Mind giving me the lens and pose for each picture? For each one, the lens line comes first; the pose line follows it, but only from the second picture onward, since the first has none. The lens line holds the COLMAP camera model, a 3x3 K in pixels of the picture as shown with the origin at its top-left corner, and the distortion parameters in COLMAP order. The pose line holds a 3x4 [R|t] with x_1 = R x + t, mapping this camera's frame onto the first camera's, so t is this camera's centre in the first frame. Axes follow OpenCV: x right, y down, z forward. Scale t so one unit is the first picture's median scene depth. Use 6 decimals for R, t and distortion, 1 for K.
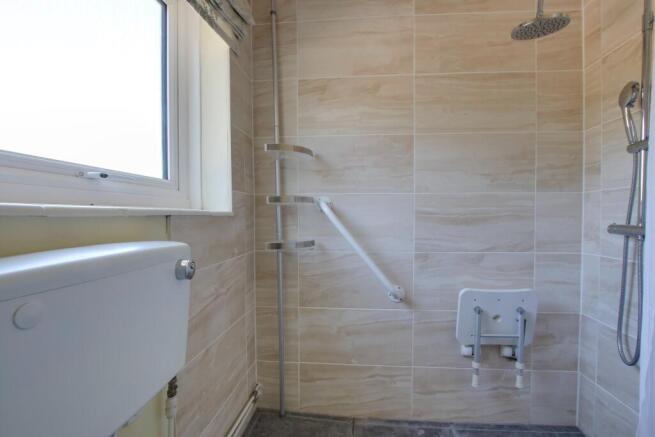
lens RADIAL K [[301.4, 0, 327.2], [0, 301.4, 220.4], [0, 0, 1]] dist [-0.036633, 0.000979]
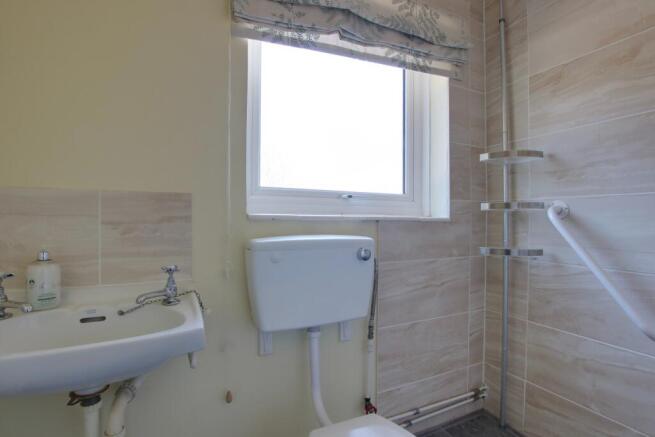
lens RADIAL K [[301.4, 0, 327.2], [0, 301.4, 220.4], [0, 0, 1]] dist [-0.036633, 0.000979]
pose [[0.526117, 0.009291, -0.850361, 0.358962], [-0.025295, 0.999669, -0.004728, -0.001489], [0.850036, 0.023997, 0.526178, -0.013217]]
